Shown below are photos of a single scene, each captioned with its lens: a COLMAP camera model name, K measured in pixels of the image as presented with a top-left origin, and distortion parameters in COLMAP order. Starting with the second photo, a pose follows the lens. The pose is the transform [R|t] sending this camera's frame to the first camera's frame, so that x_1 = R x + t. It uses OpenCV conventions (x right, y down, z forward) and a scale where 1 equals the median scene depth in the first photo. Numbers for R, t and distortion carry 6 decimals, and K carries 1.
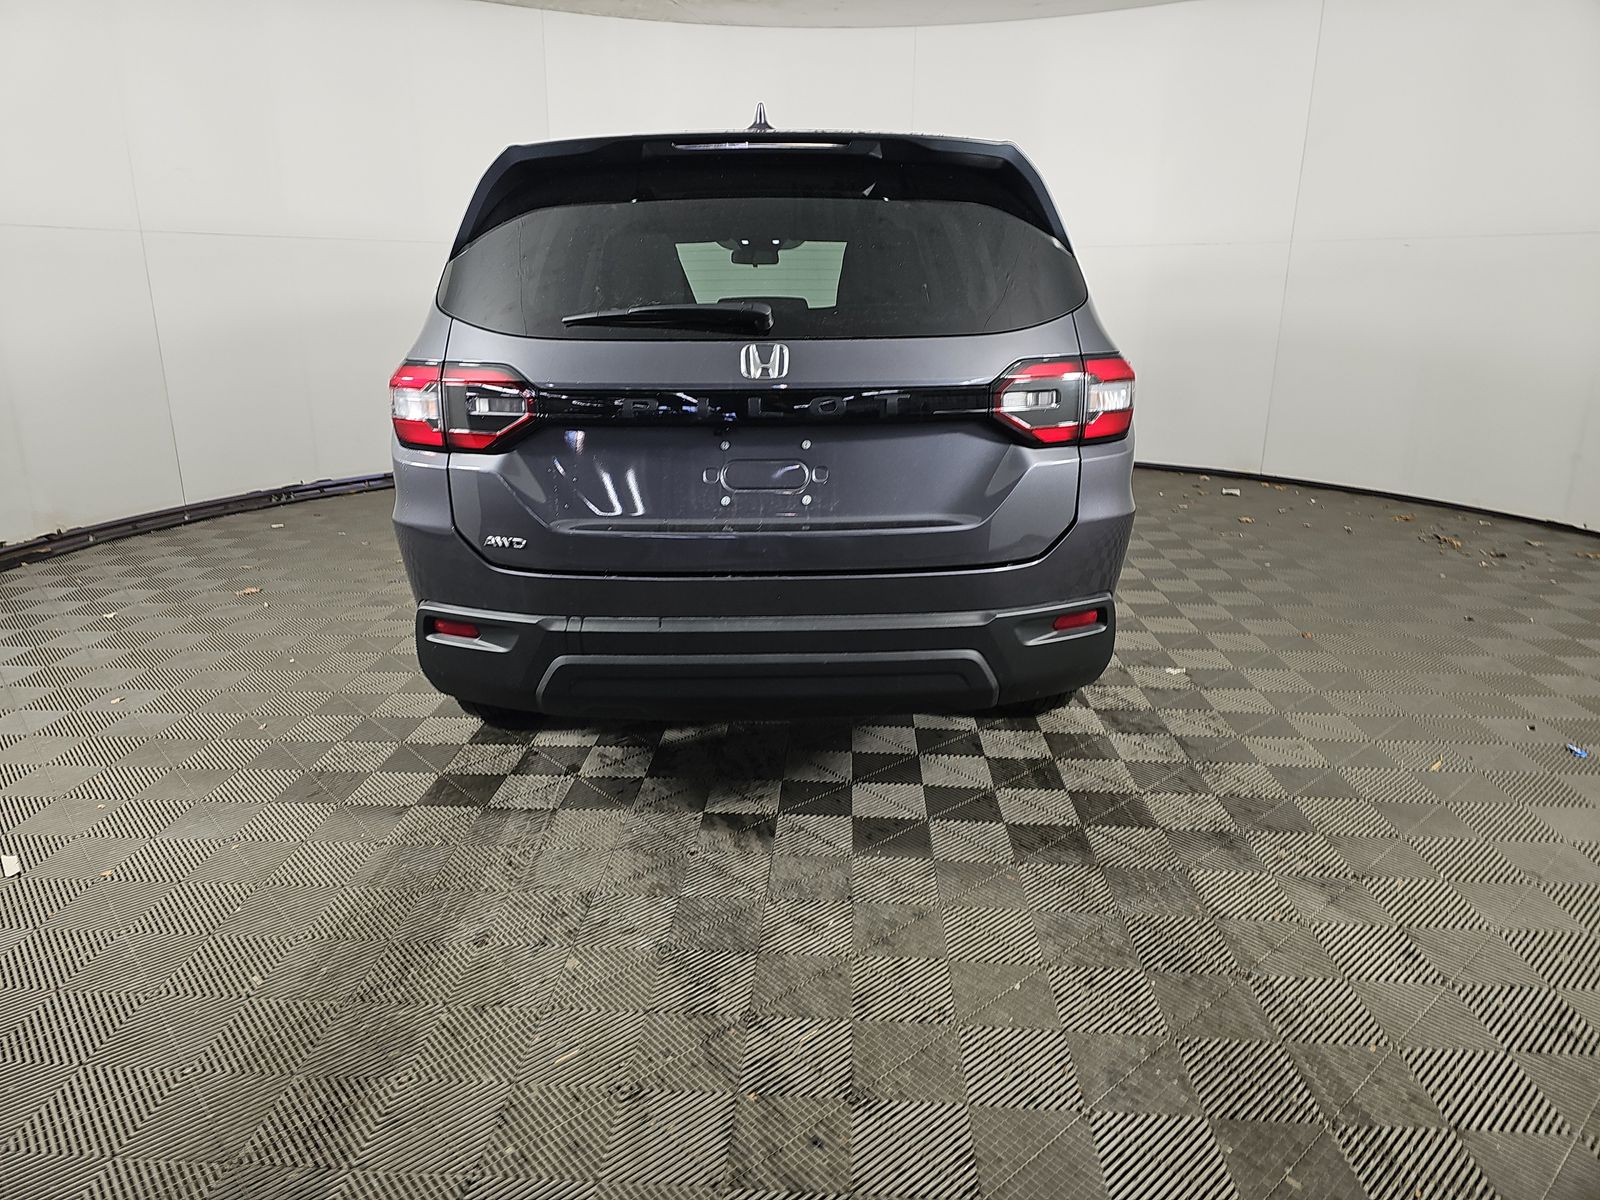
lens RADIAL K [[1038.9, 0, 798.2], [0, 1038.9, 590.3], [0, 0, 1]] dist [0.019664, -0.033896]
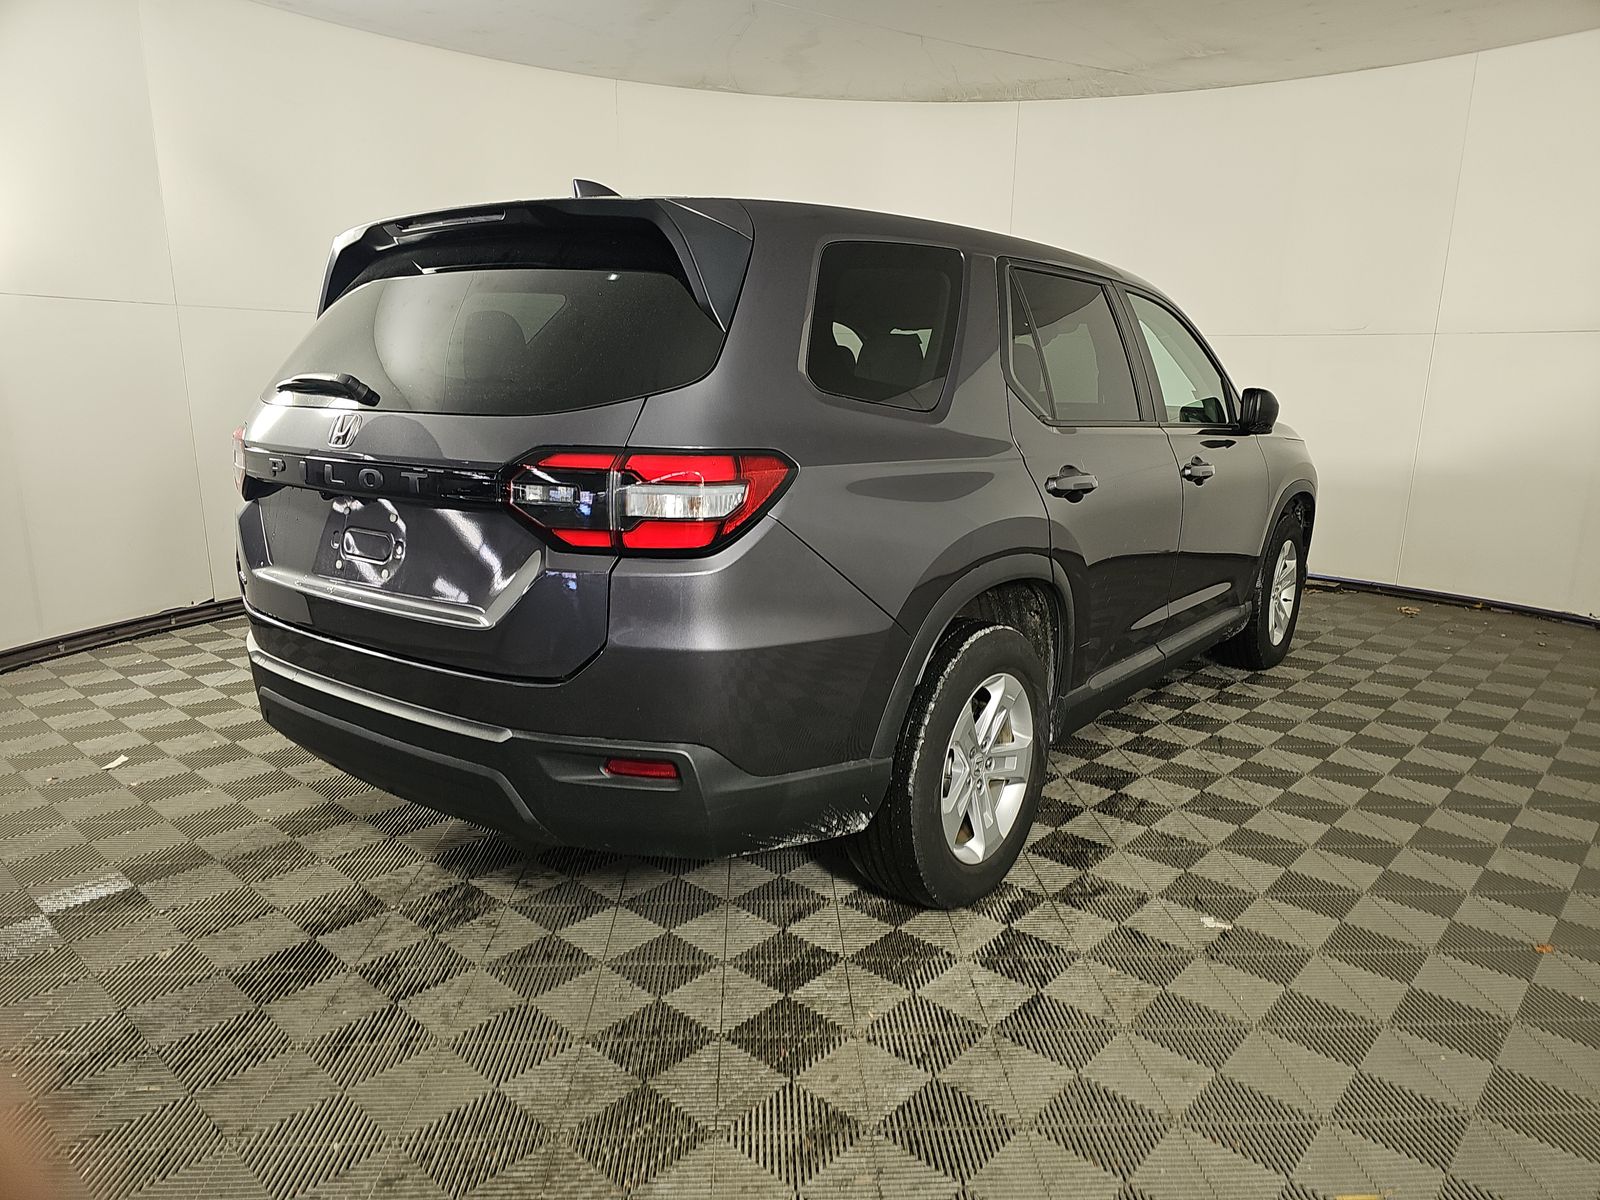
lens RADIAL K [[1038.9, 0, 801.0], [0, 1038.9, 612.6], [0, 0, 1]] dist [0.019664, -0.033896]
pose [[0.814140, 0.164596, -0.556851, 0.629689], [-0.201914, 0.979386, -0.005716, -0.088163], [0.544432, 0.117090, 0.830592, 0.297461]]
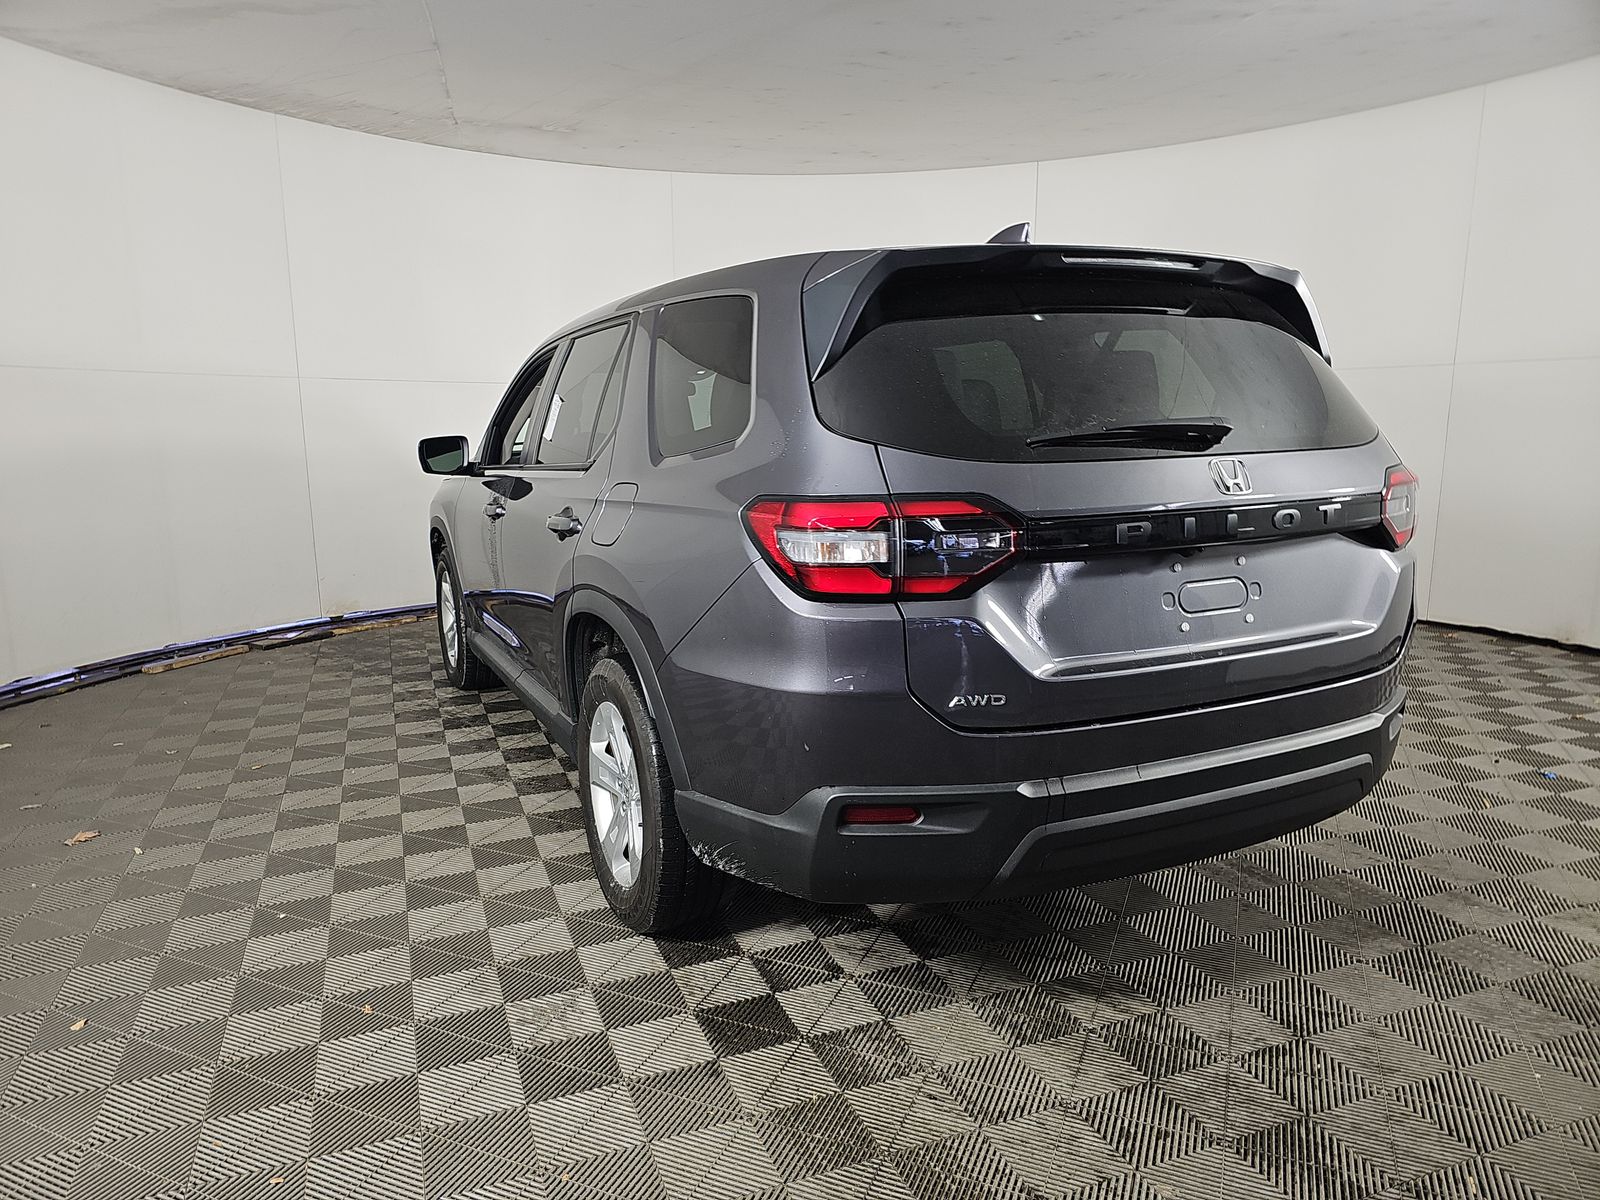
lens RADIAL K [[1038.9, 0, 796.9], [0, 1038.9, 606.3], [0, 0, 1]] dist [0.019664, -0.033896]
pose [[0.916392, -0.087845, 0.390525, -0.558132], [0.130532, 0.987872, -0.084088, -0.052866], [-0.378402, 0.128034, 0.916744, 0.206318]]
